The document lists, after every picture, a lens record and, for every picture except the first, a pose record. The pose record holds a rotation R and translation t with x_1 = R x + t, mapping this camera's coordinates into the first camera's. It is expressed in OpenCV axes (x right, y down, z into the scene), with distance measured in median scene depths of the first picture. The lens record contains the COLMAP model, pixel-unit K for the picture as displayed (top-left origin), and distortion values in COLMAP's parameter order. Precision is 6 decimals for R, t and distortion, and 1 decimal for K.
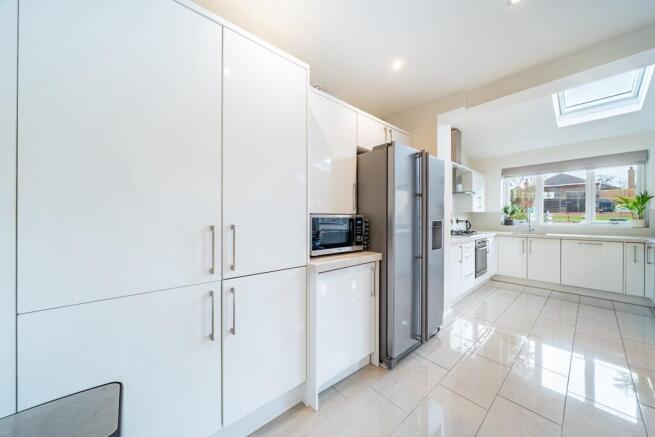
lens RADIAL K [[226.1, 0, 328.1], [0, 226.1, 220.2], [0, 0, 1]] dist [0.000110, -0.000058]
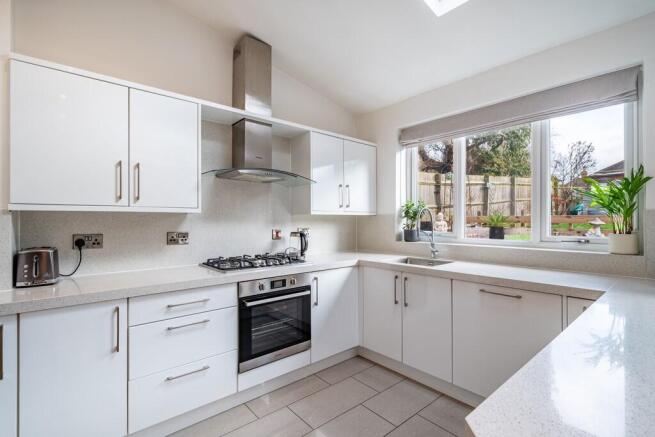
lens RADIAL K [[303.9, 0, 323.9], [0, 303.9, 218.9], [0, 0, 1]] dist [-0.002833, -0.000184]
pose [[0.999955, 0.000961, -0.009425, 0.673860], [-0.001113, 0.999870, -0.016100, -0.017463], [0.009409, 0.016110, 0.999826, 0.360078]]
